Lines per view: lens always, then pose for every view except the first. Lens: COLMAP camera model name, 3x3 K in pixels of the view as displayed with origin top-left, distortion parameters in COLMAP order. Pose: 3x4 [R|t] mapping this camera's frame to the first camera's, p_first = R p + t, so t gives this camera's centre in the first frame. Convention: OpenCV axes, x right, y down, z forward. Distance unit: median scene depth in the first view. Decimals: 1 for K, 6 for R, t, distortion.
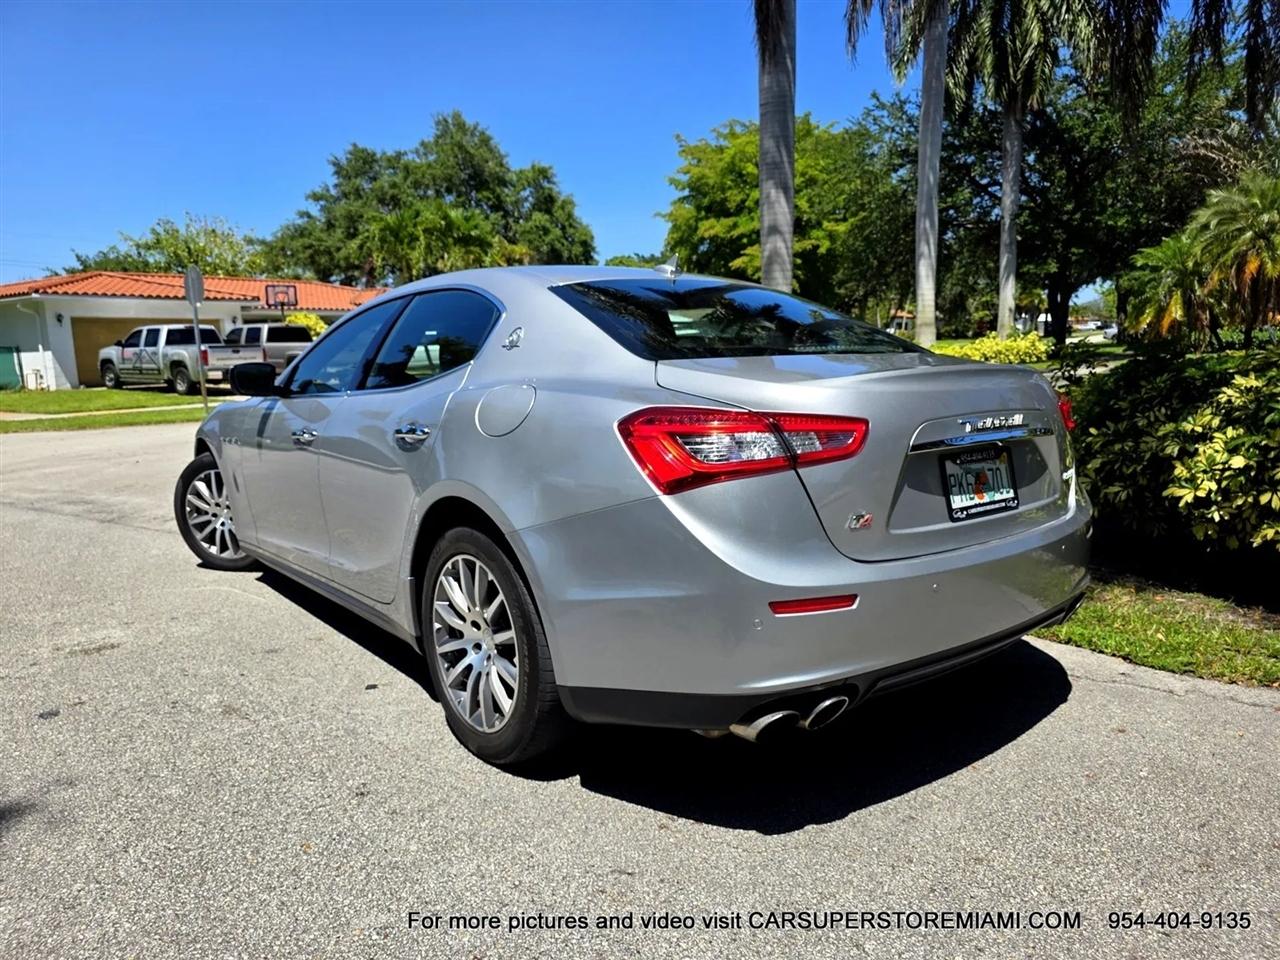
lens RADIAL K [[878.4, 0, 638.4], [0, 878.4, 485.5], [0, 0, 1]] dist [0.041008, -0.037729]
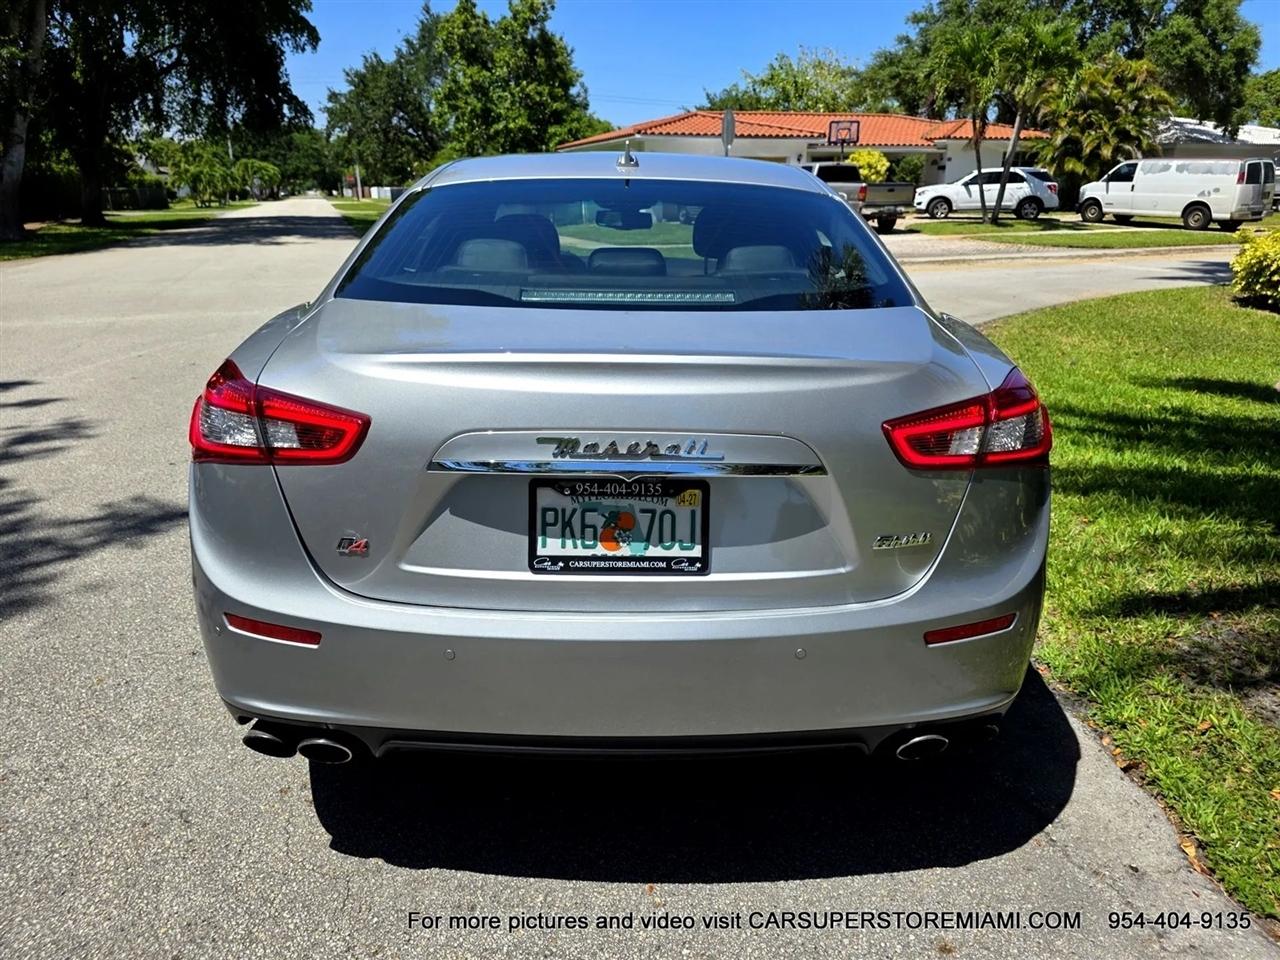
lens RADIAL K [[878.4, 0, 642.9], [0, 878.4, 471.2], [0, 0, 1]] dist [0.041008, -0.037729]
pose [[0.792348, 0.210500, -0.572603, 0.362994], [-0.114902, 0.973281, 0.198799, -0.084687], [0.599151, -0.091725, 0.795365, 0.219353]]
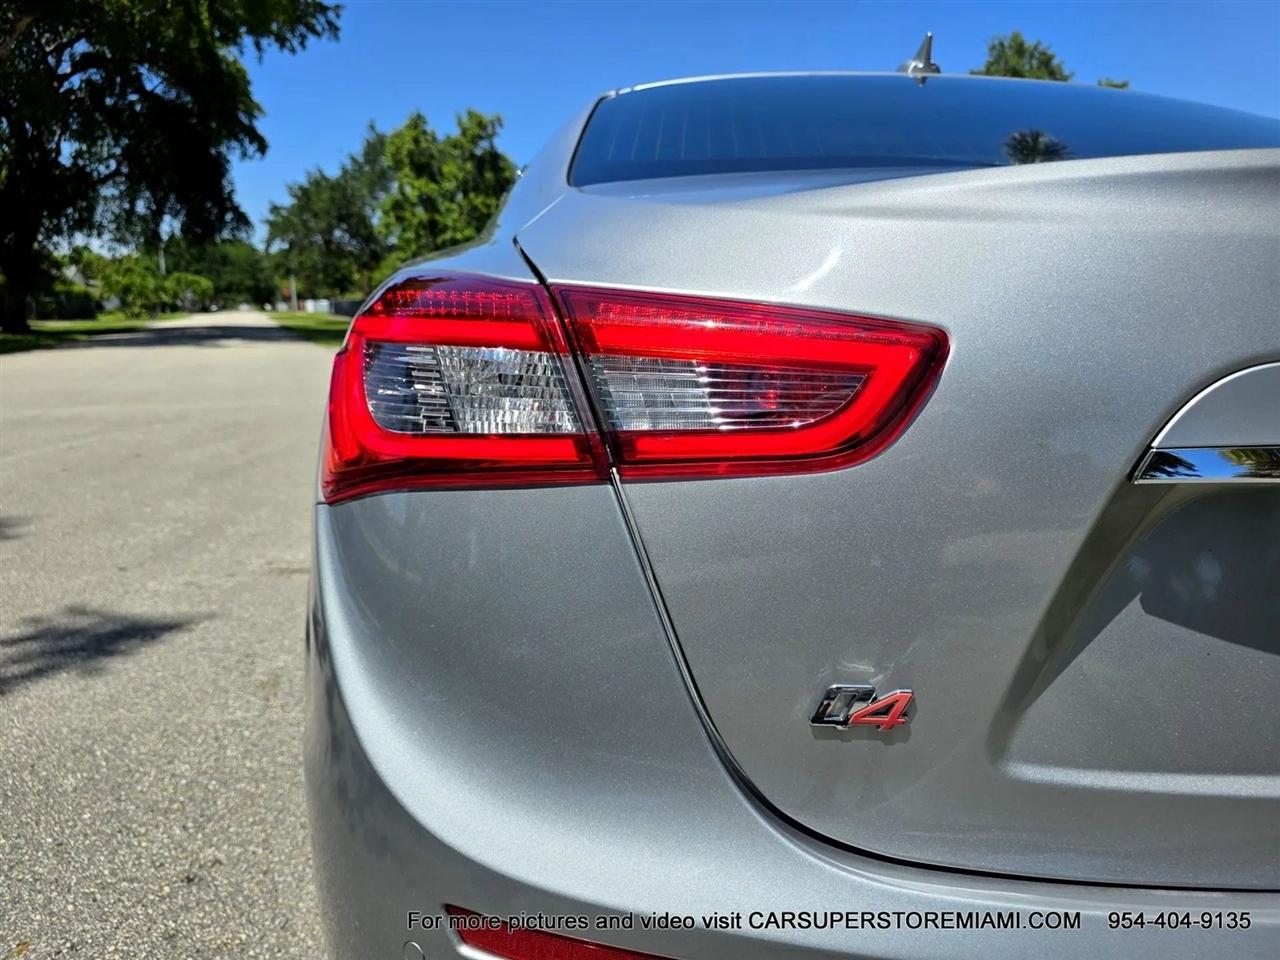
lens RADIAL K [[878.4, 0, 636.1], [0, 878.4, 477.2], [0, 0, 1]] dist [0.041008, -0.037729]
pose [[0.832292, 0.132519, -0.538265, 0.135392], [-0.109755, 0.991177, 0.074316, -0.017027], [0.543364, -0.002775, 0.839492, 0.299918]]
